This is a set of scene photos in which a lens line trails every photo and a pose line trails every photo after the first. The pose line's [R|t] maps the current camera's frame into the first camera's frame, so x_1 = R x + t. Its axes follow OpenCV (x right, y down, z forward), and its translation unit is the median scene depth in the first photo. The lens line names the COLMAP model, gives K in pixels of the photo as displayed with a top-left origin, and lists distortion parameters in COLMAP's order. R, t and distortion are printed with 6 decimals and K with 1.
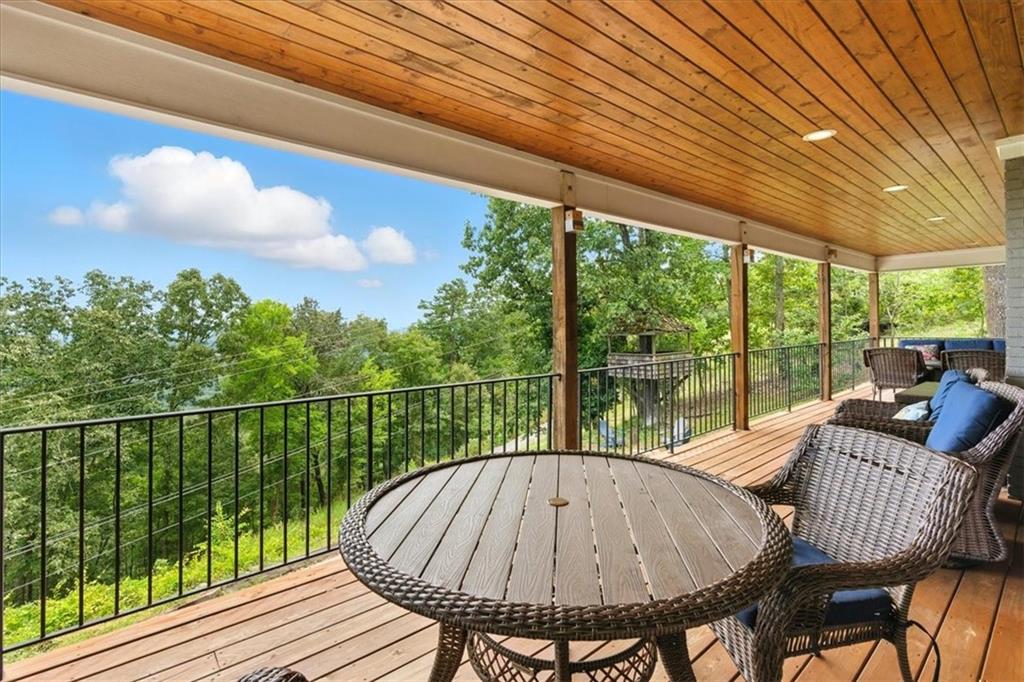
lens RADIAL K [[475.1, 0, 512.2], [0, 475.1, 315.9], [0, 0, 1]] dist [-0.000223, 0.000068]
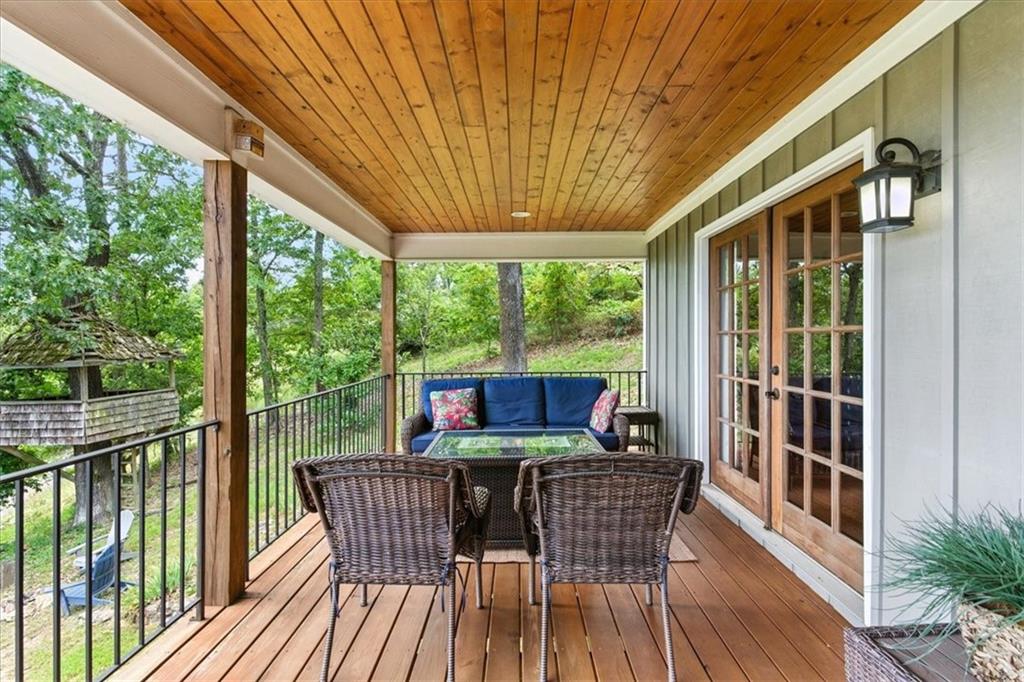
lens RADIAL K [[460.0, 0, 515.6], [0, 460.0, 339.6], [0, 0, 1]] dist [-0.000420, 0.000074]
pose [[0.649454, 0.007683, 0.760362, 0.212095], [-0.013271, 0.999911, 0.001232, 0.000693], [-0.760285, -0.010891, 0.649498, 0.252745]]
